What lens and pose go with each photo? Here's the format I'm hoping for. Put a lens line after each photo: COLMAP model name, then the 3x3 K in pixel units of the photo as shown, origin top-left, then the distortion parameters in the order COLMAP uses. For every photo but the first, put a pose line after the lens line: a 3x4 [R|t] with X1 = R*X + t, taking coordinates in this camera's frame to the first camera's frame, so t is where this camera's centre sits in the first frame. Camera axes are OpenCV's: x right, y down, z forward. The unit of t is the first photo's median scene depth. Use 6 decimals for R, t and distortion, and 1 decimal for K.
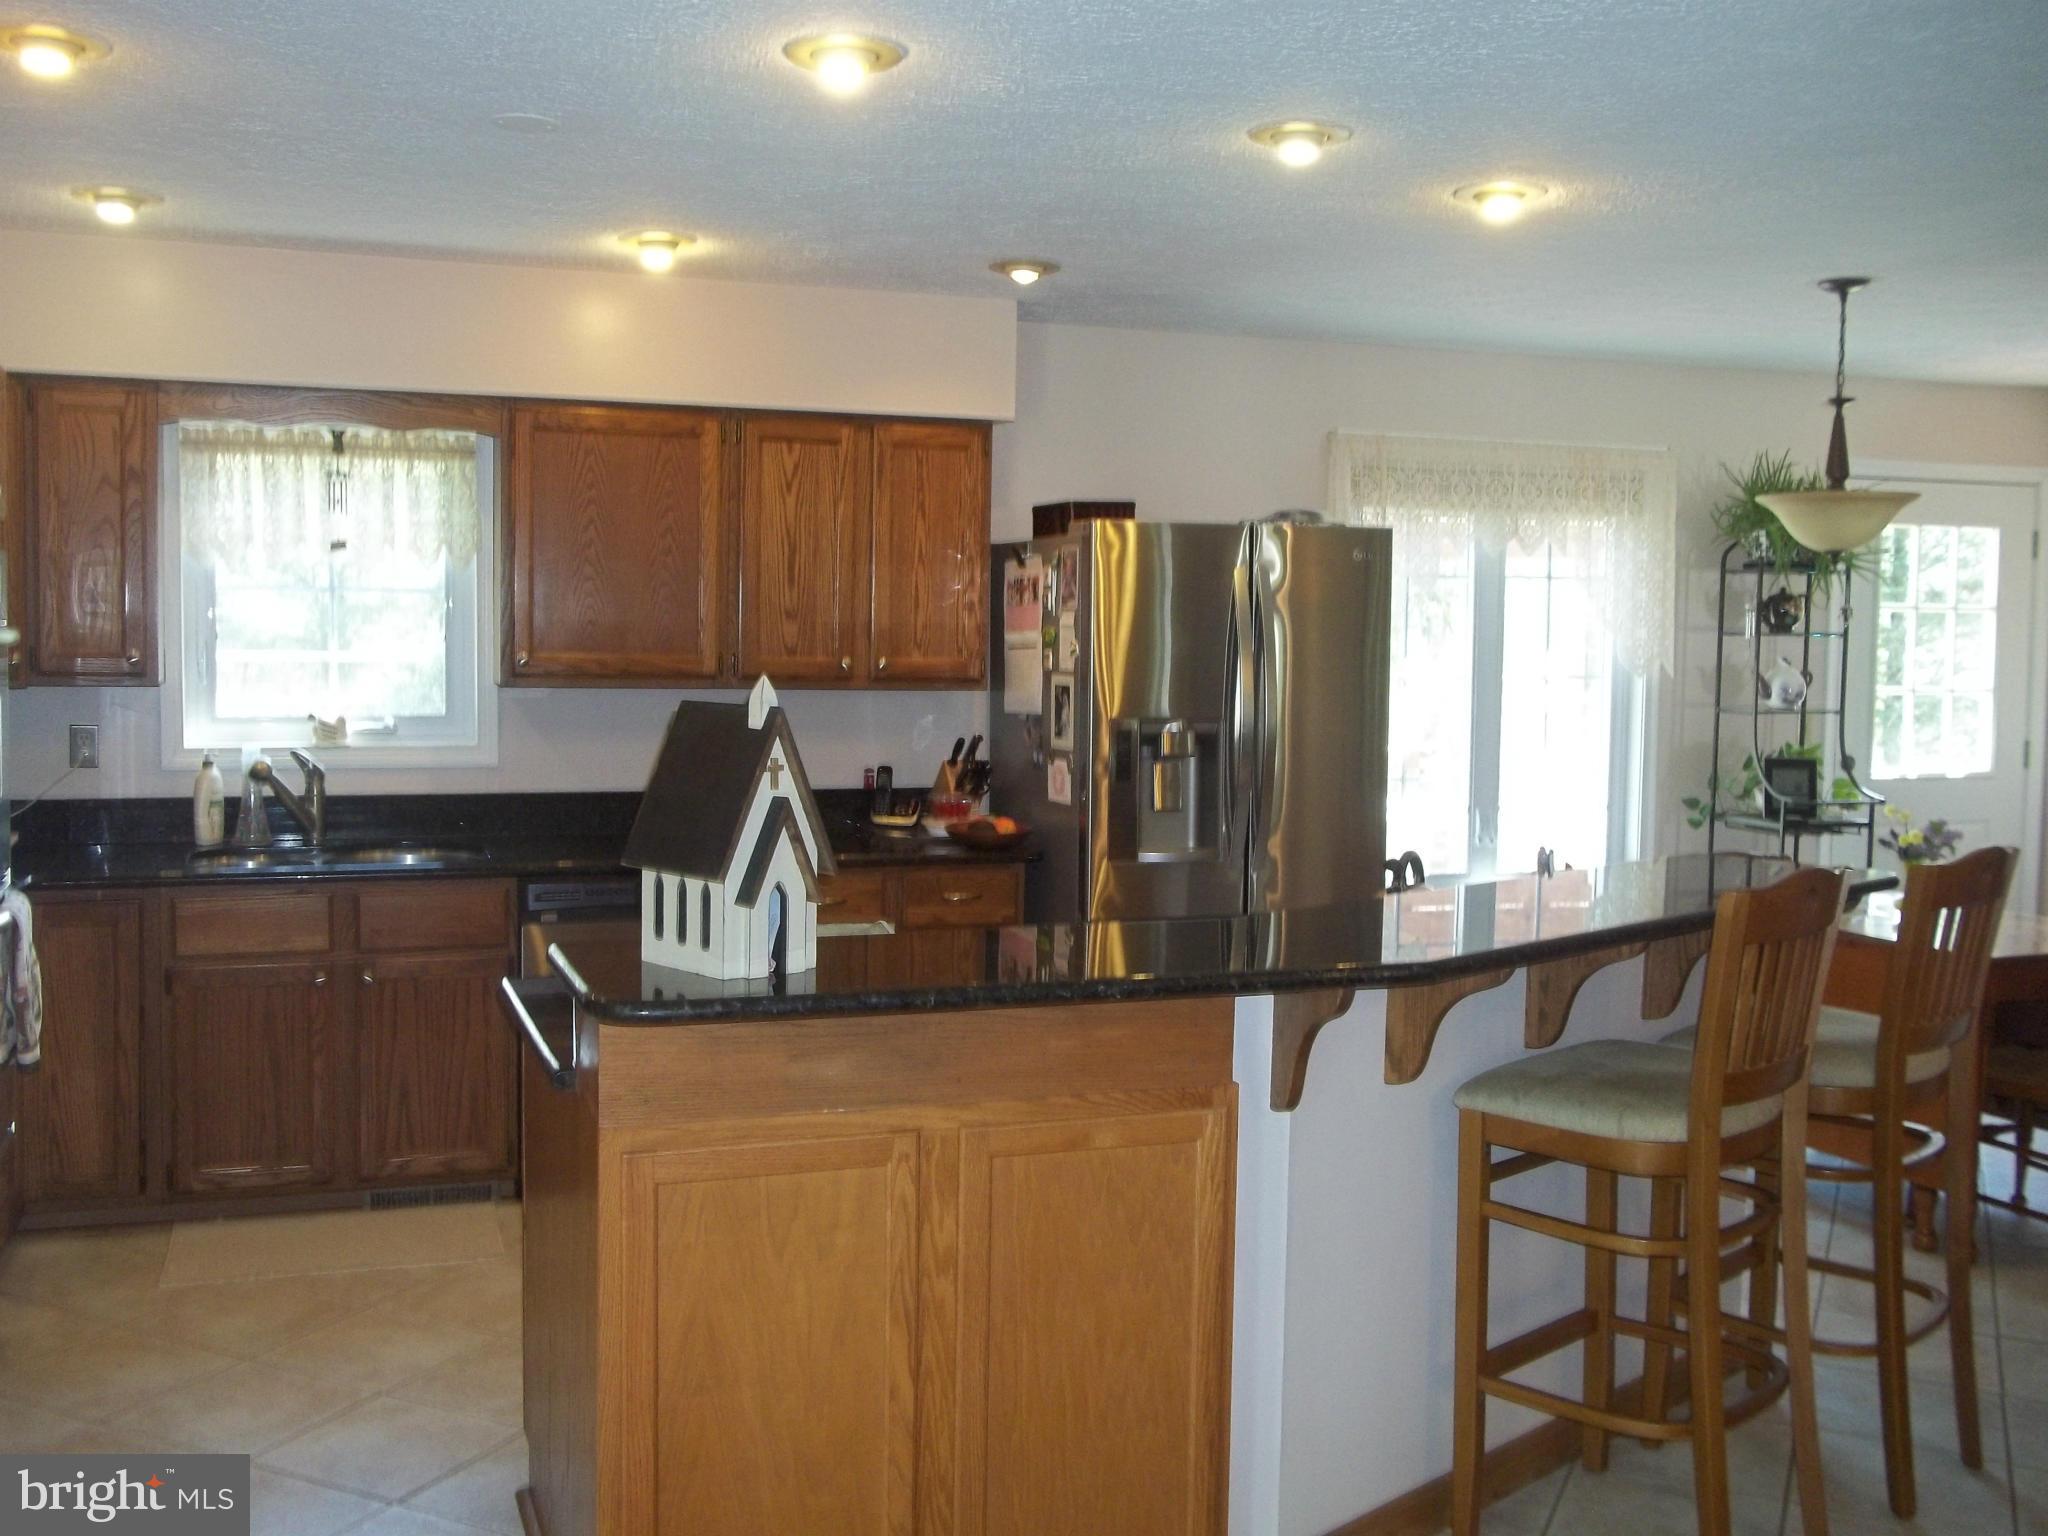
lens RADIAL K [[2049.3, 0, 1024.0], [0, 2049.3, 768.0], [0, 0, 1]] dist [0.000273, -0.006077]
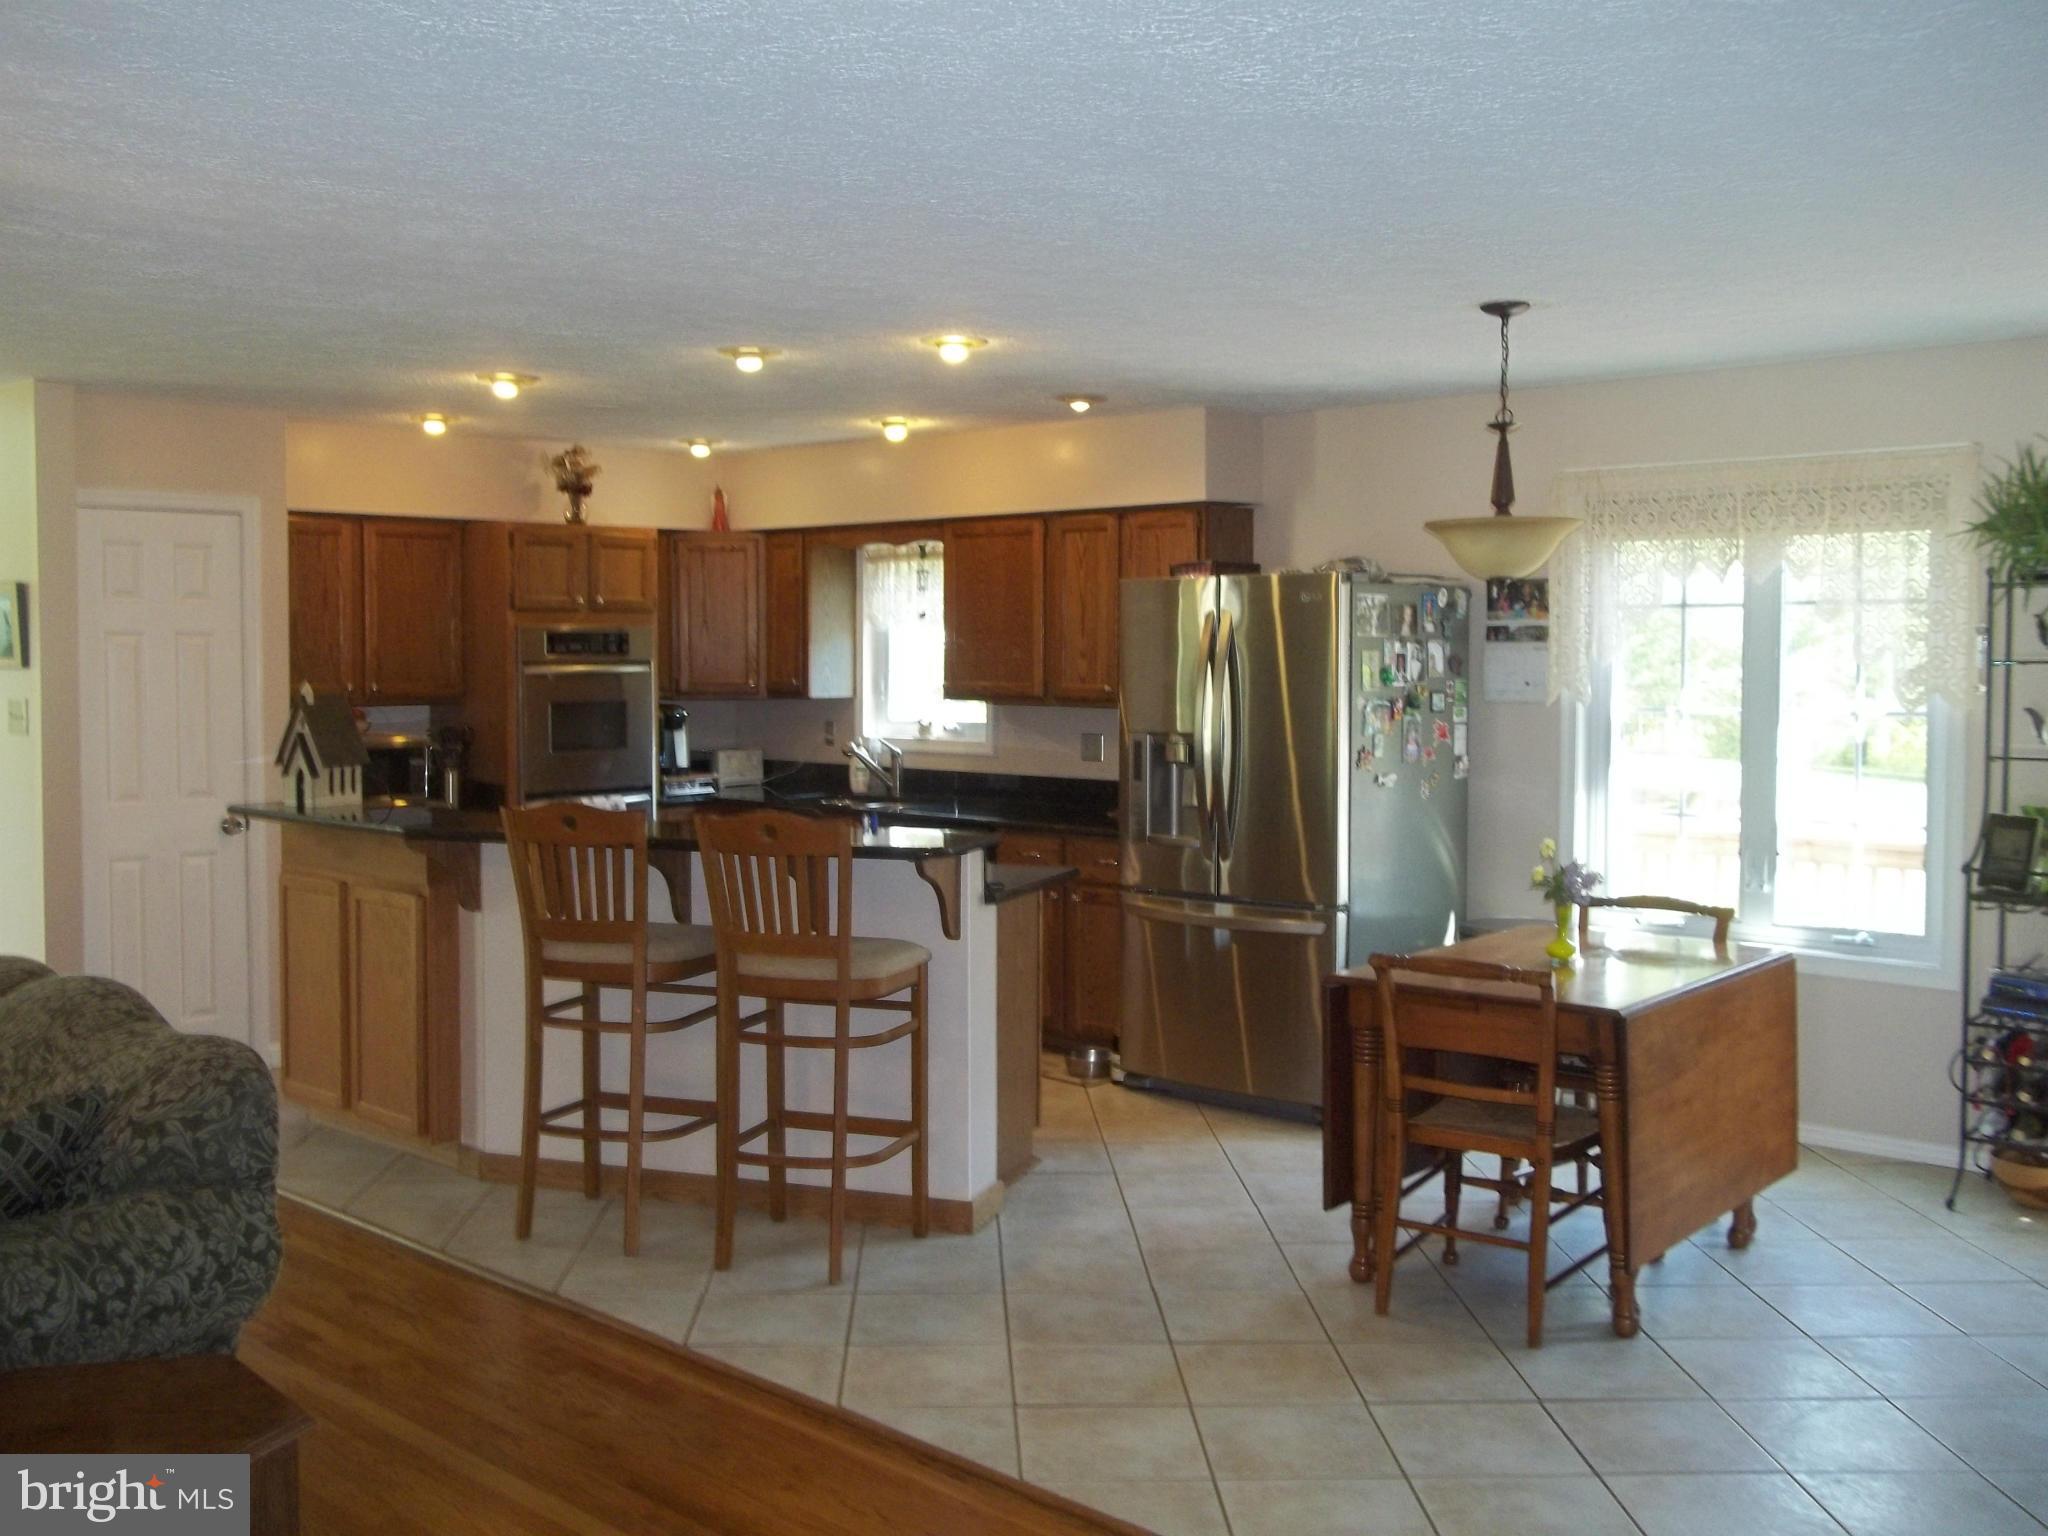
lens RADIAL K [[1975.3, 0, 1022.0], [0, 1975.3, 730.9], [0, 0, 1]] dist [-0.004853, 0.021125]
pose [[0.452131, 0.024317, -0.891620, 1.107079], [-0.054919, 0.998491, -0.000617, -0.020277], [0.890259, 0.049246, 0.452784, 0.366893]]
